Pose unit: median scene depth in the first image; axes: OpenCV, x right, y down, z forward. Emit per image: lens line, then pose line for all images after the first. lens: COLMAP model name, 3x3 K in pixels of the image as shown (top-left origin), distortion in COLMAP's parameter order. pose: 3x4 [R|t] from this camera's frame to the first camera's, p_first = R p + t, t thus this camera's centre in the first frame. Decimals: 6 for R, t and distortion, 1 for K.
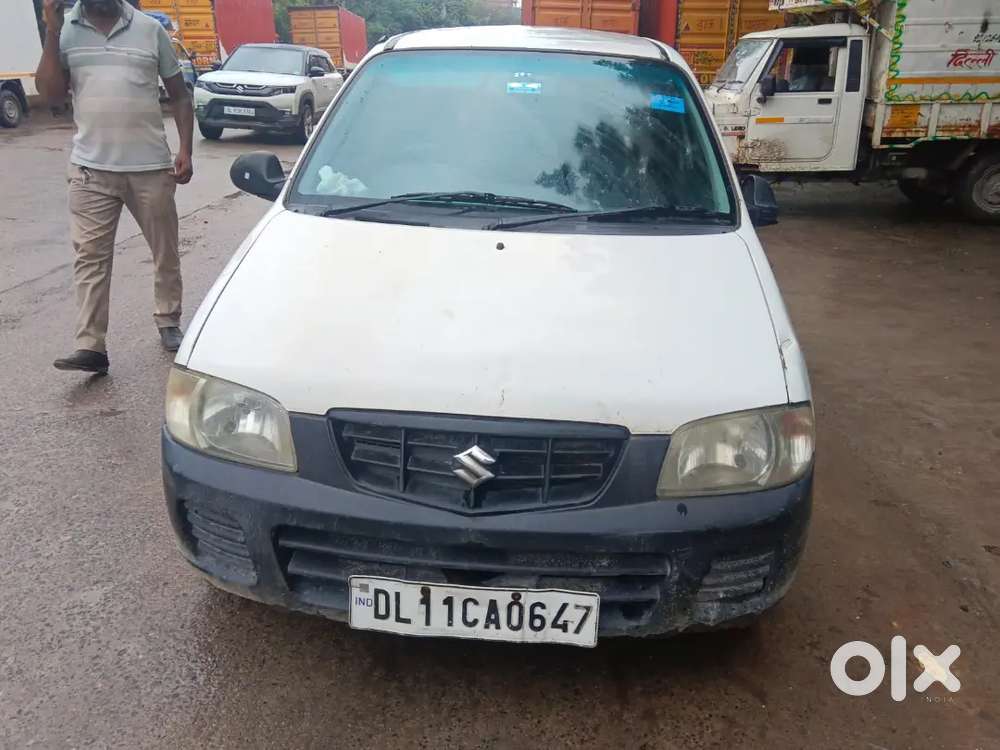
lens RADIAL K [[801.7, 0, 500.0], [0, 801.7, 375.0], [0, 0, 1]] dist [0.011082, -0.014654]
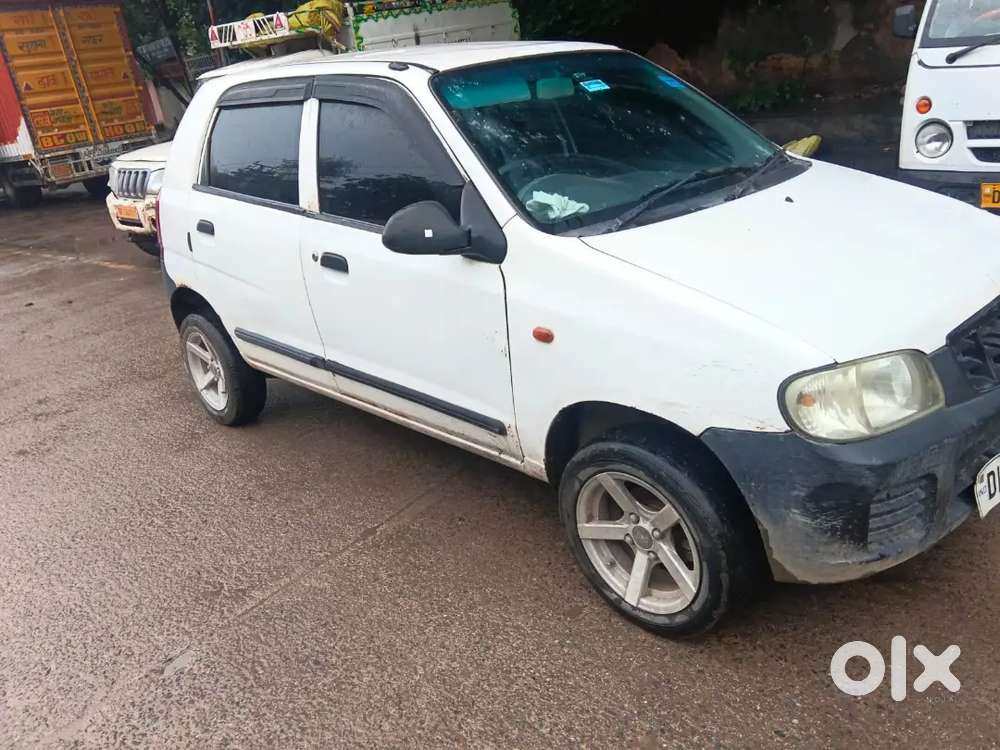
lens RADIAL K [[801.7, 0, 500.0], [0, 801.7, 375.0], [0, 0, 1]] dist [0.011082, -0.014654]
pose [[0.650275, -0.368414, 0.664389, -1.278205], [0.401410, 0.909118, 0.111238, -0.263025], [-0.644990, 0.194357, 0.739062, 0.550142]]
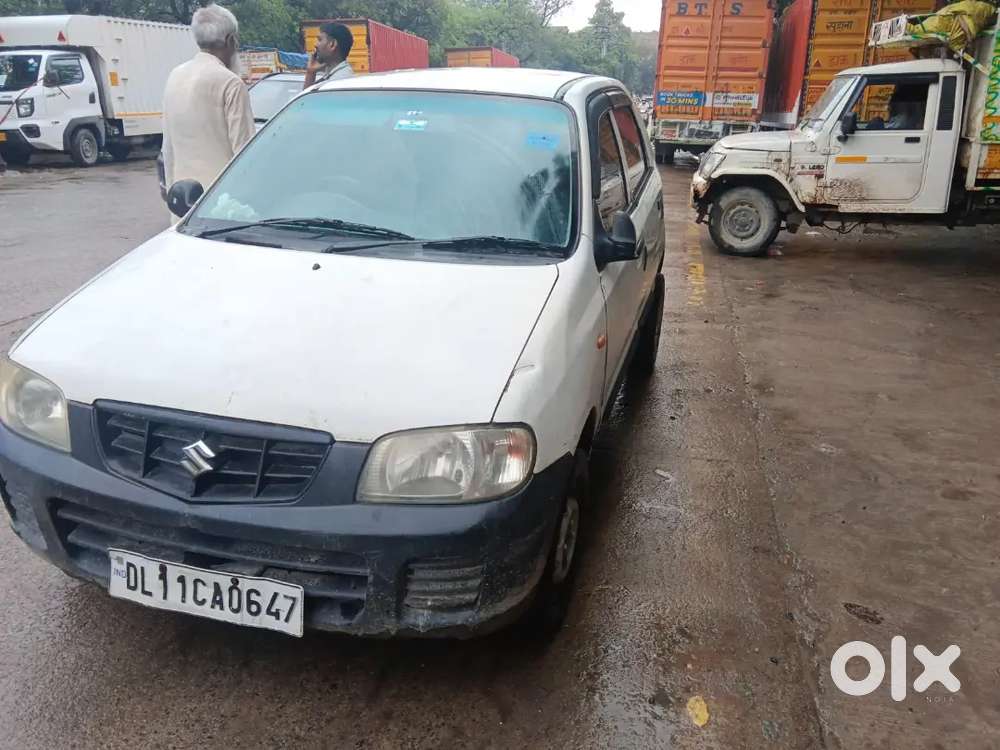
lens RADIAL K [[801.7, 0, 500.0], [0, 801.7, 375.0], [0, 0, 1]] dist [0.011082, -0.014654]
pose [[0.981072, 0.060689, -0.183885, 0.530877], [-0.068213, 0.997061, -0.034863, 0.007509], [0.181229, 0.046747, 0.982329, -0.025409]]
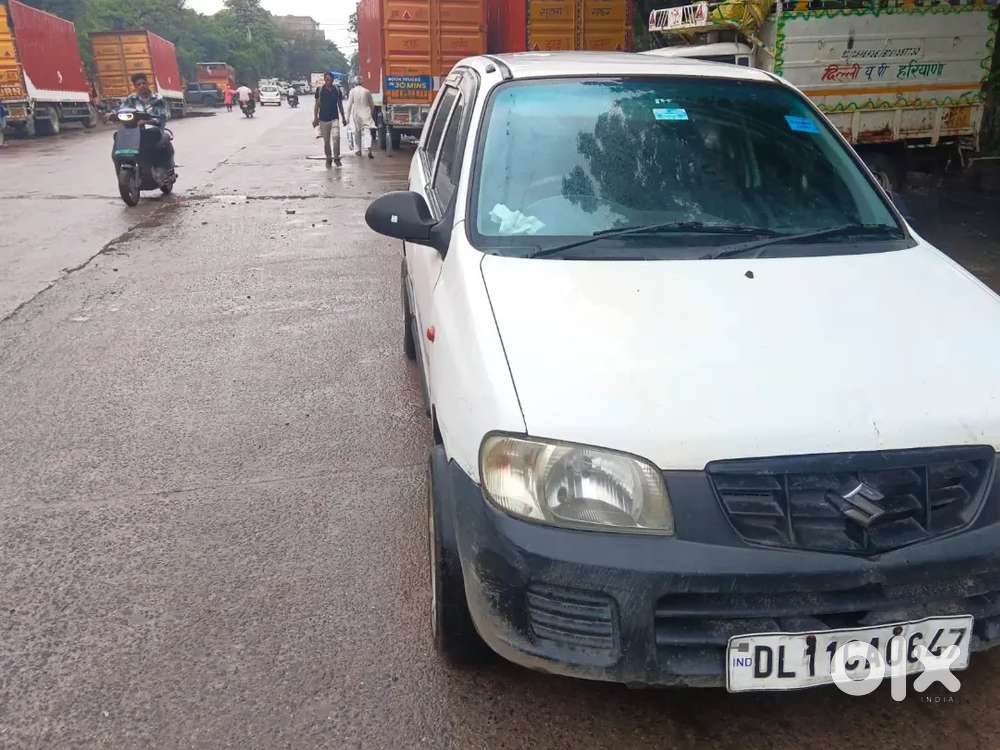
lens RADIAL K [[801.7, 0, 500.0], [0, 801.7, 375.0], [0, 0, 1]] dist [0.011082, -0.014654]
pose [[0.974044, -0.098411, 0.203849, -0.589858], [0.102915, 0.994623, -0.011585, -0.069945], [-0.201612, 0.032263, 0.978934, 0.118688]]
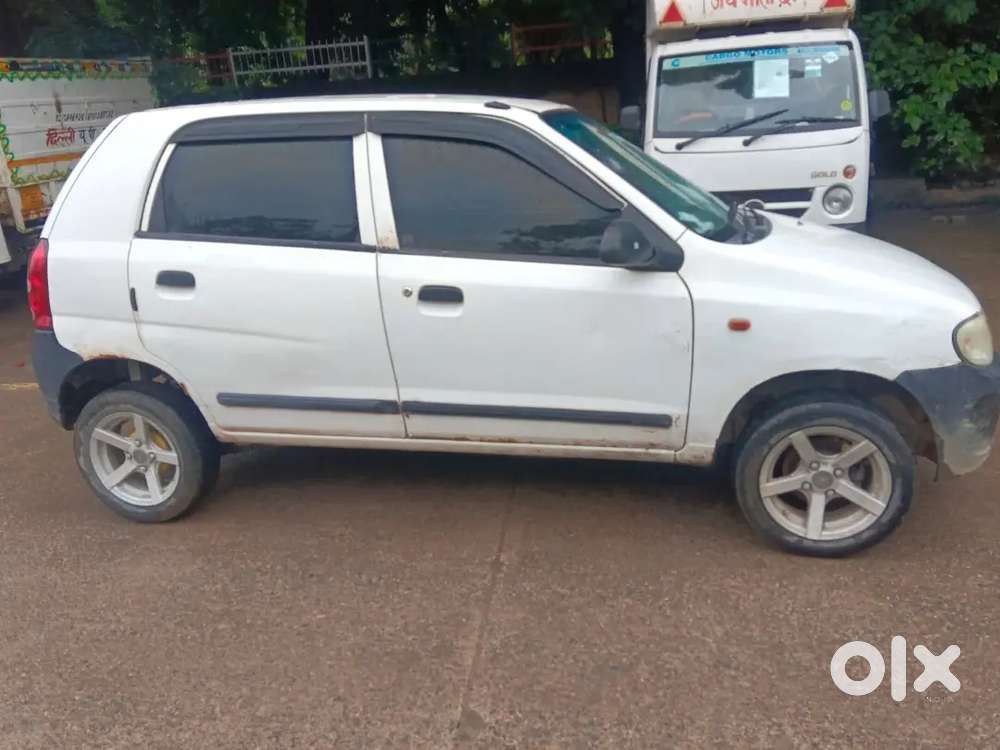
lens RADIAL K [[794.9, 0, 507.4], [0, 794.9, 373.2], [0, 0, 1]] dist [0.018237, 0.002532]
pose [[0.129891, -0.329790, 0.935076, -1.814019], [0.421639, 0.871921, 0.248946, -0.602585], [-0.897412, 0.361929, 0.252306, 1.398964]]
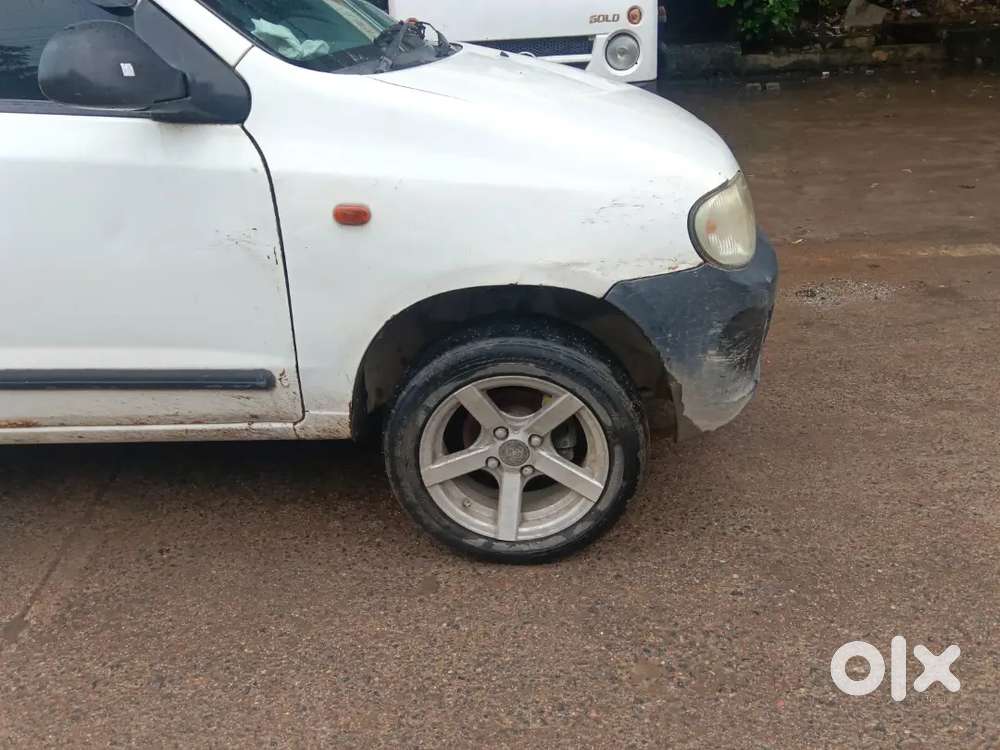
lens RADIAL K [[796.0, 0, 500.0], [0, 796.0, 375.0], [0, 0, 1]] dist [0.071247, -0.142240]
pose [[-0.048223, -0.455215, 0.889074, -1.248341], [0.415517, 0.800292, 0.432295, -0.322154], [-0.908306, 0.390272, 0.150557, 1.159644]]
